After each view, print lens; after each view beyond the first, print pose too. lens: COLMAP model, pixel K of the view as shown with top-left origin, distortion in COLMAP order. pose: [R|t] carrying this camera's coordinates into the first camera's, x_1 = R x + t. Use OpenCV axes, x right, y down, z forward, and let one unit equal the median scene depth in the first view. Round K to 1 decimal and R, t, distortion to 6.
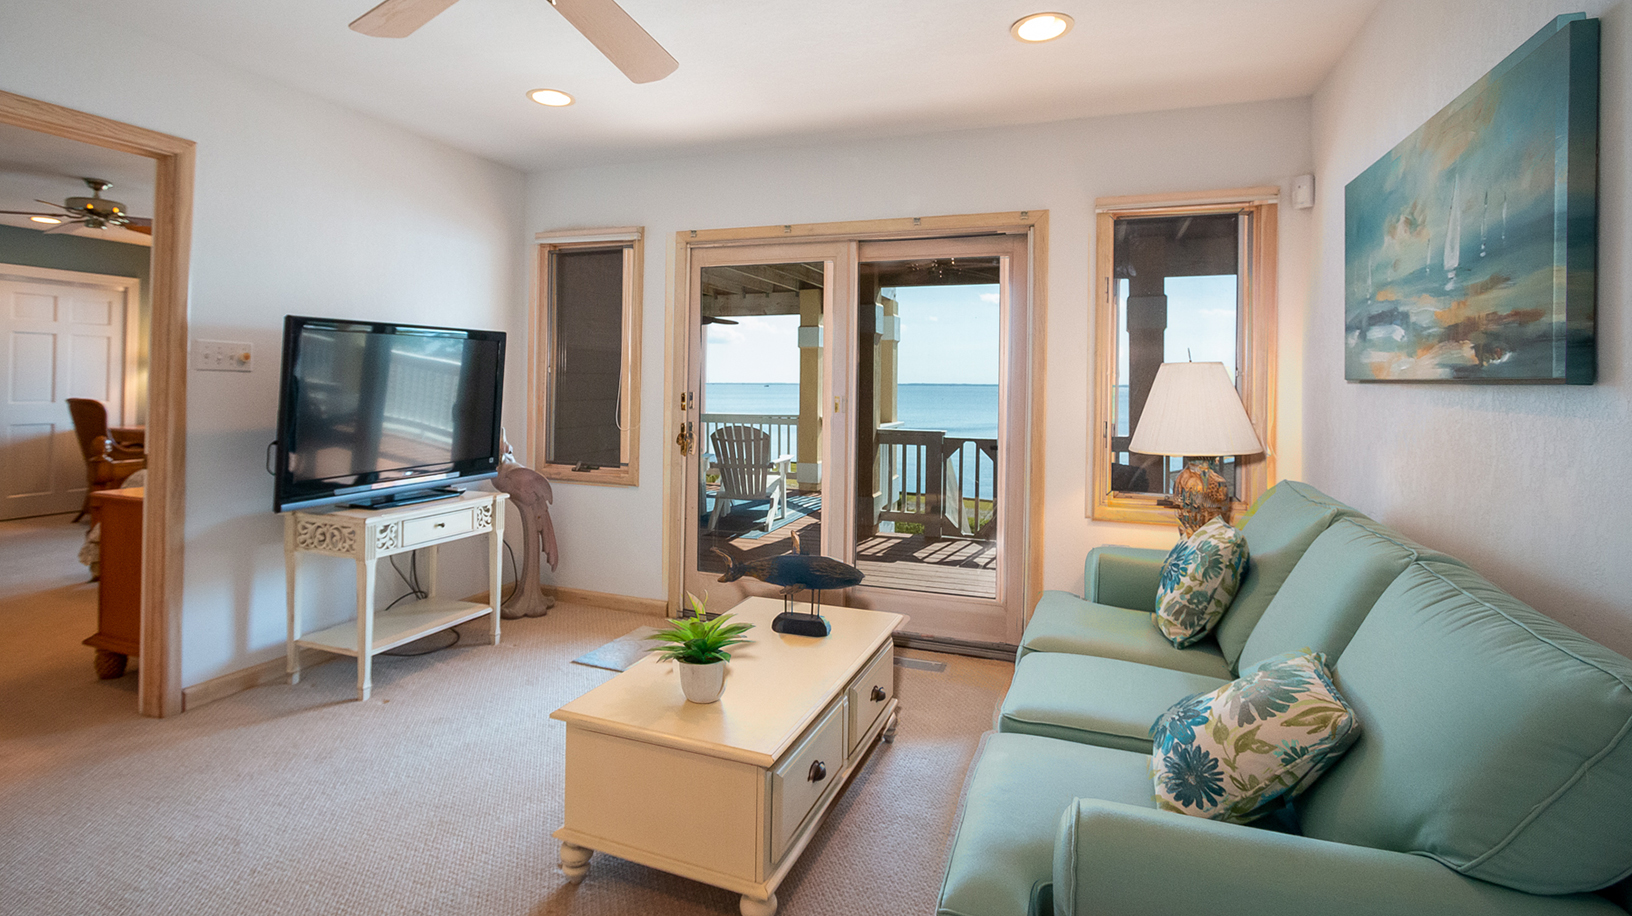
lens RADIAL K [[790.1, 0, 820.8], [0, 790.1, 382.2], [0, 0, 1]] dist [0.000850, -0.000205]
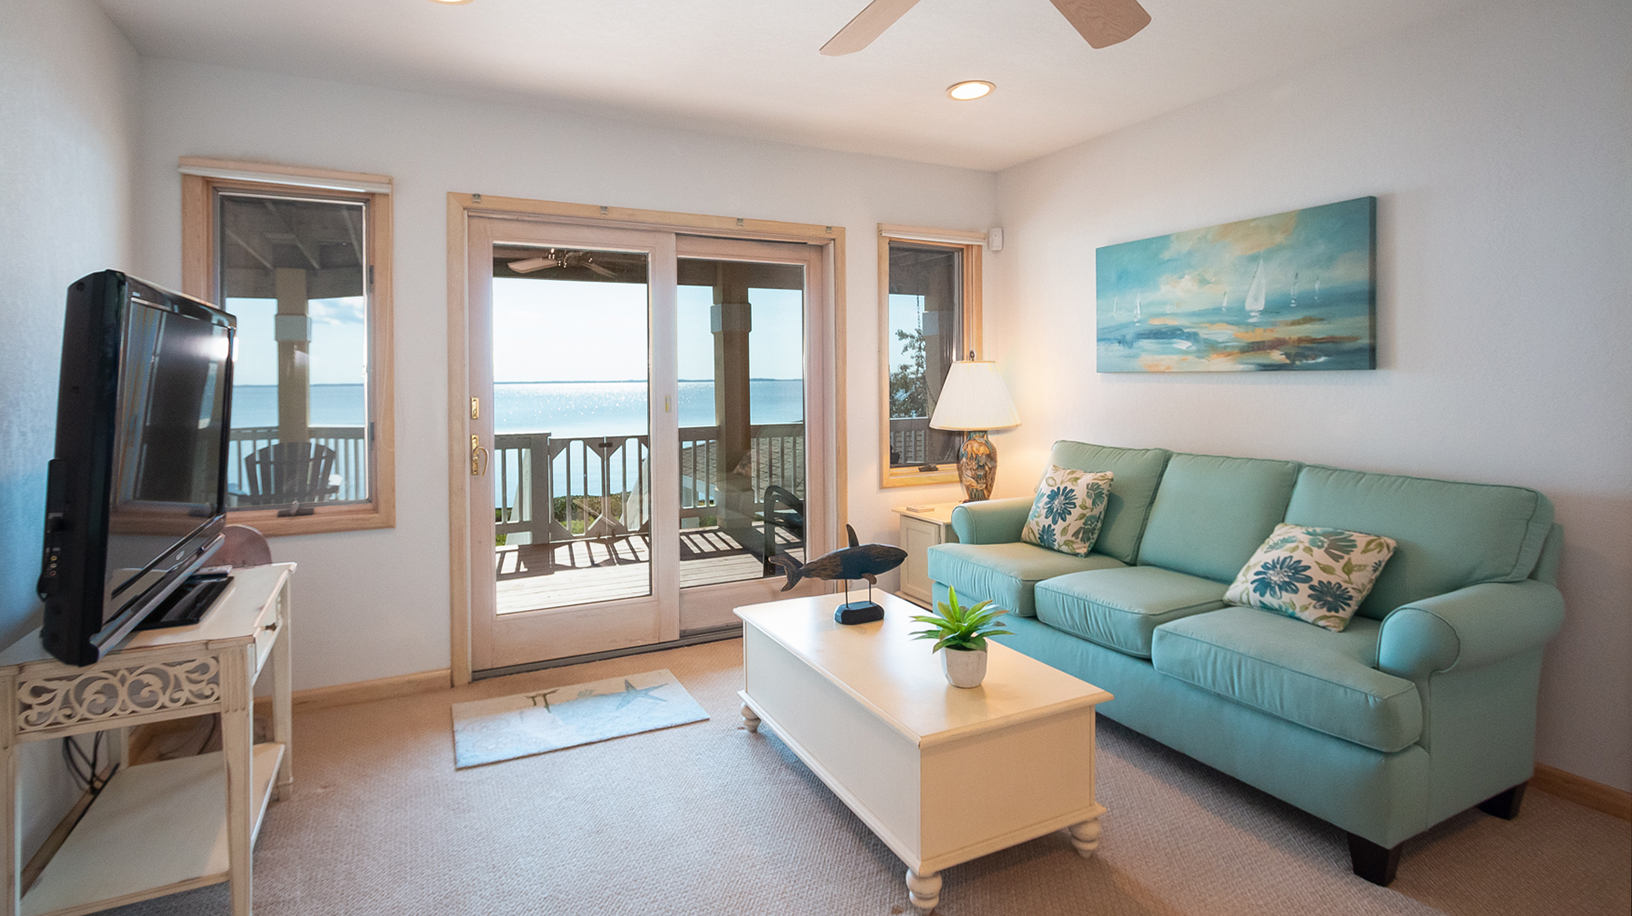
lens RADIAL K [[765.2, 0, 811.1], [0, 765.2, 392.0], [0, 0, 1]] dist [-0.015372, -0.000061]
pose [[0.670597, -0.032424, 0.741113, -0.585162], [0.018310, 0.999463, 0.027159, -0.009583], [-0.741596, -0.004643, 0.670830, 0.273612]]
